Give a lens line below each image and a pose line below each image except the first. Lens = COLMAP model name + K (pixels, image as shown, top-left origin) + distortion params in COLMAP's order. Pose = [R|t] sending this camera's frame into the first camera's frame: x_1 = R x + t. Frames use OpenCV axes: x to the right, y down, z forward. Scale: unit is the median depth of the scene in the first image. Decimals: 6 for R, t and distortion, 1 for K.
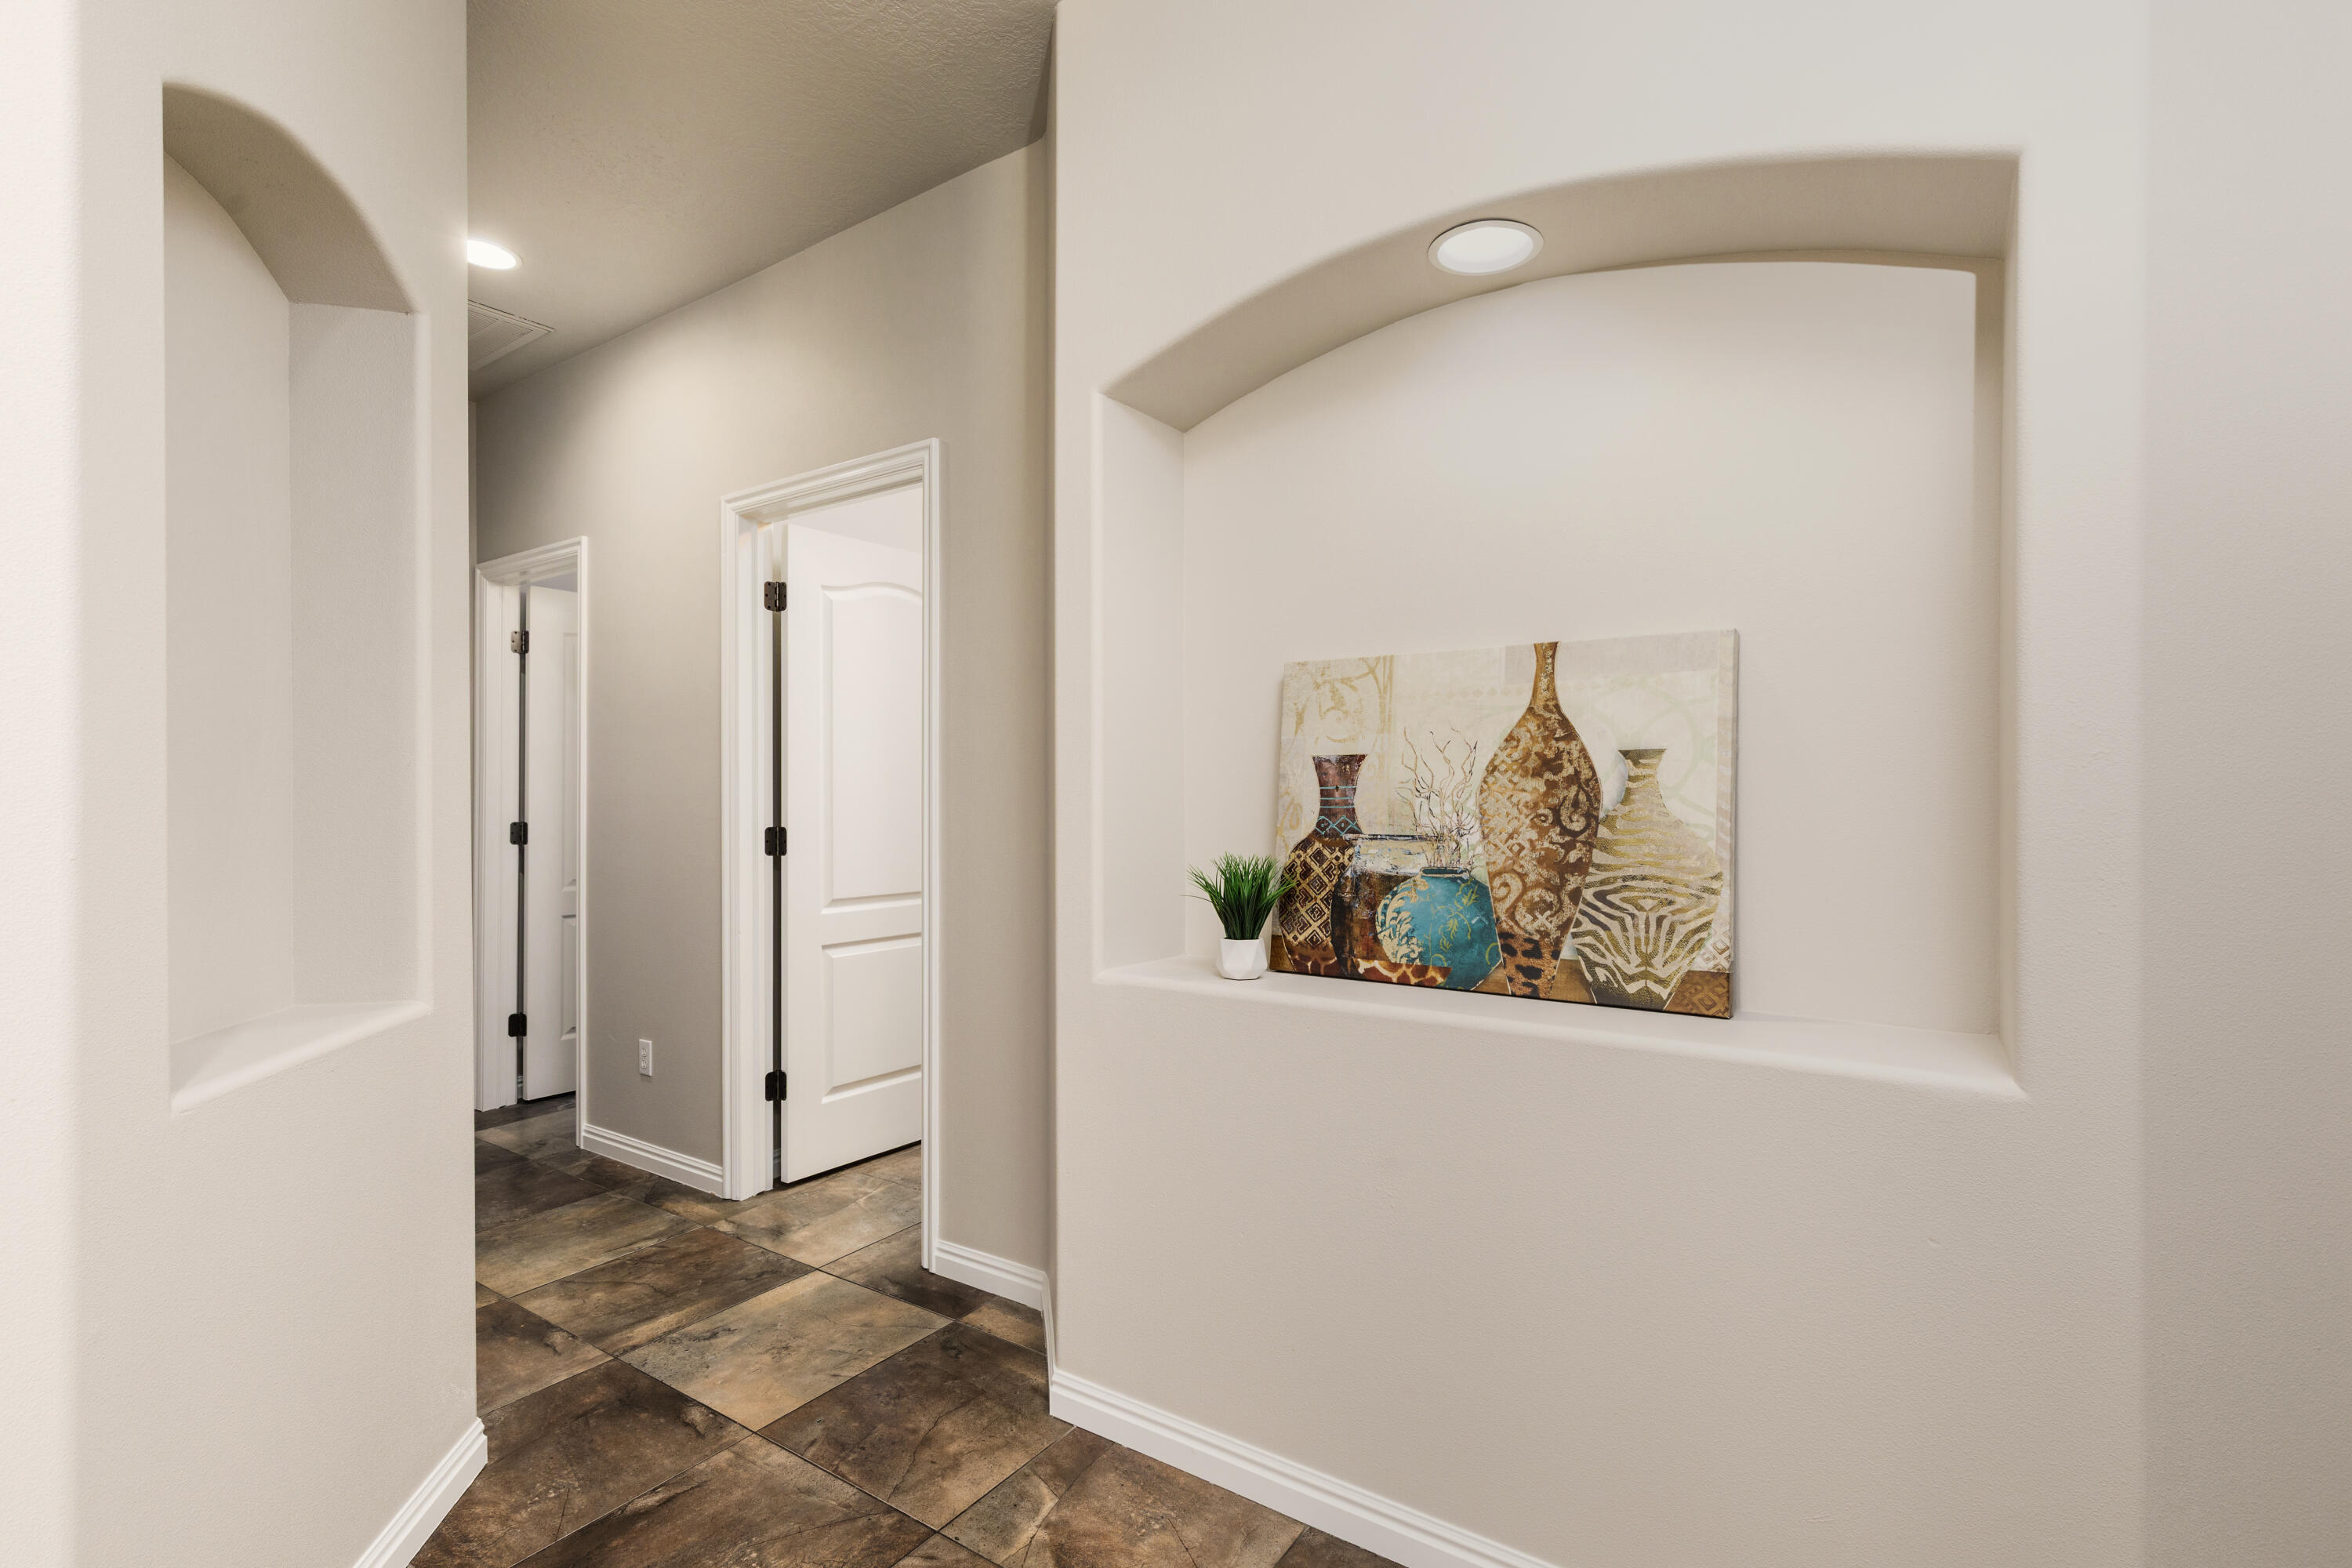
lens RADIAL K [[1069.7, 0, 1178.8], [0, 1069.7, 792.6], [0, 0, 1]] dist [-0.000562, 0.000098]
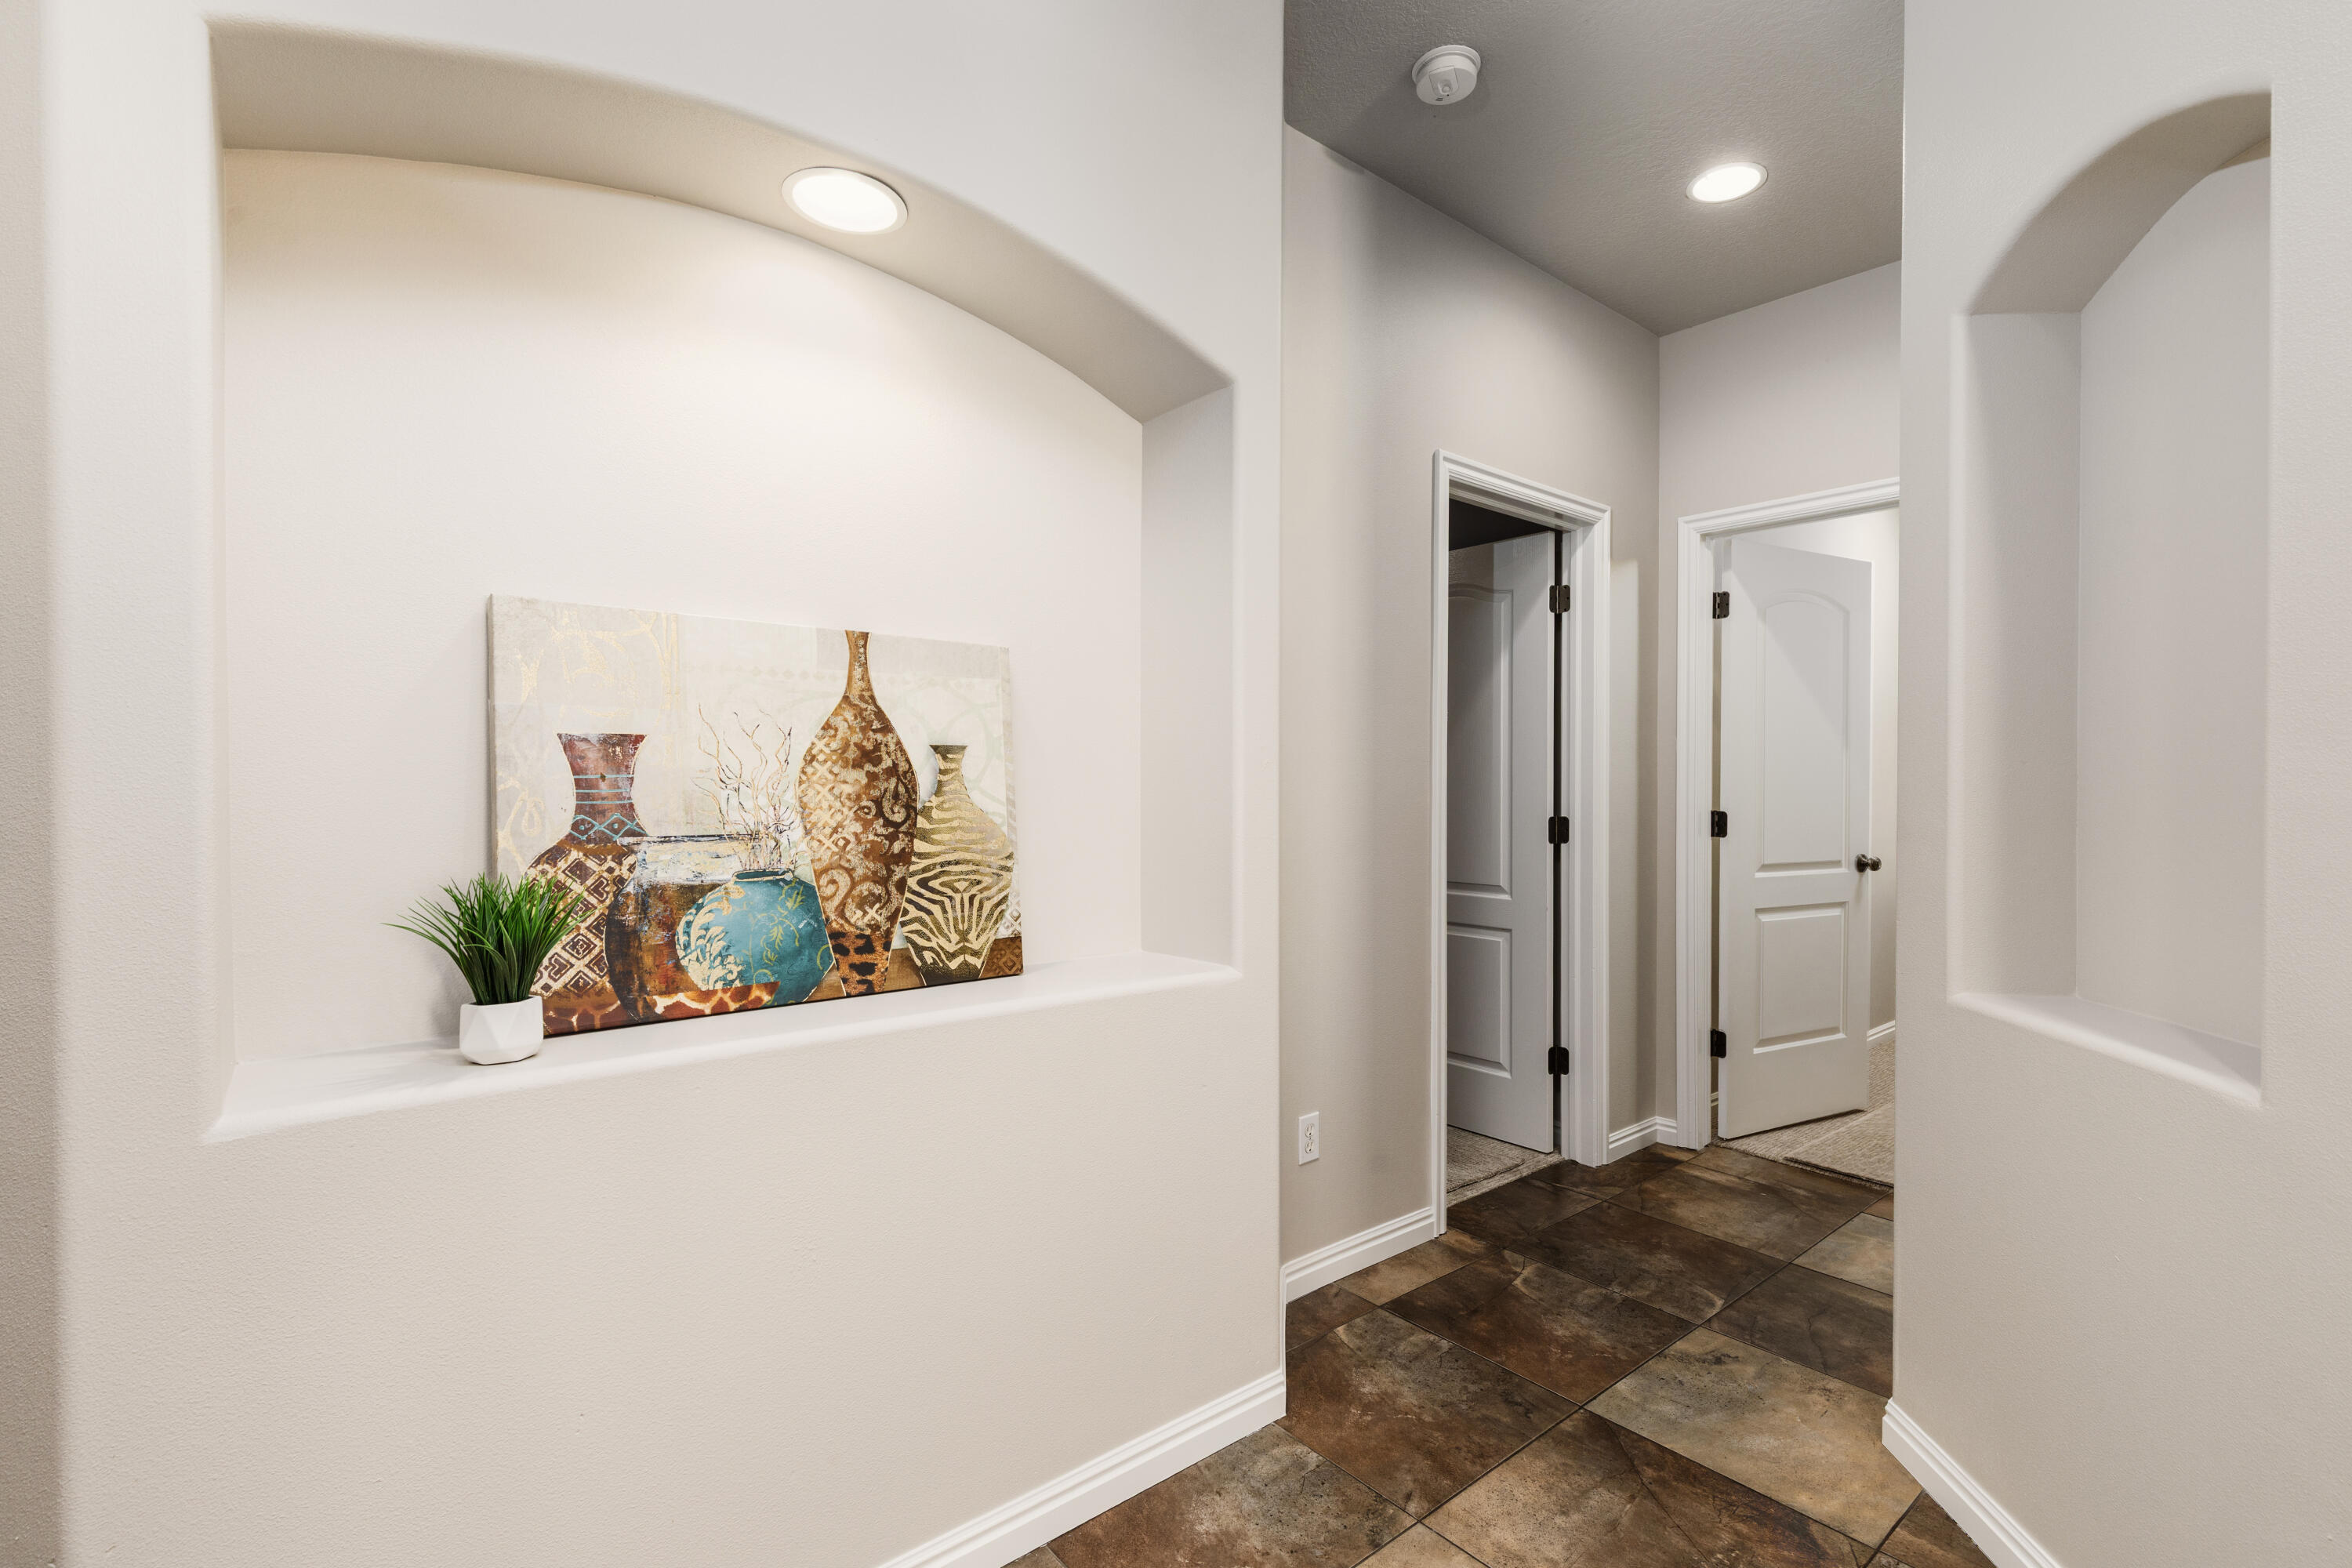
lens RADIAL K [[1069.7, 0, 1176.7], [0, 1069.7, 788.7], [0, 0, 1]] dist [-0.000562, 0.000098]
pose [[0.254634, 0.000485, 0.967037, -0.535450], [-0.002599, 0.999997, 0.000183, 0.003093], [-0.967034, -0.002560, 0.254634, 0.472356]]
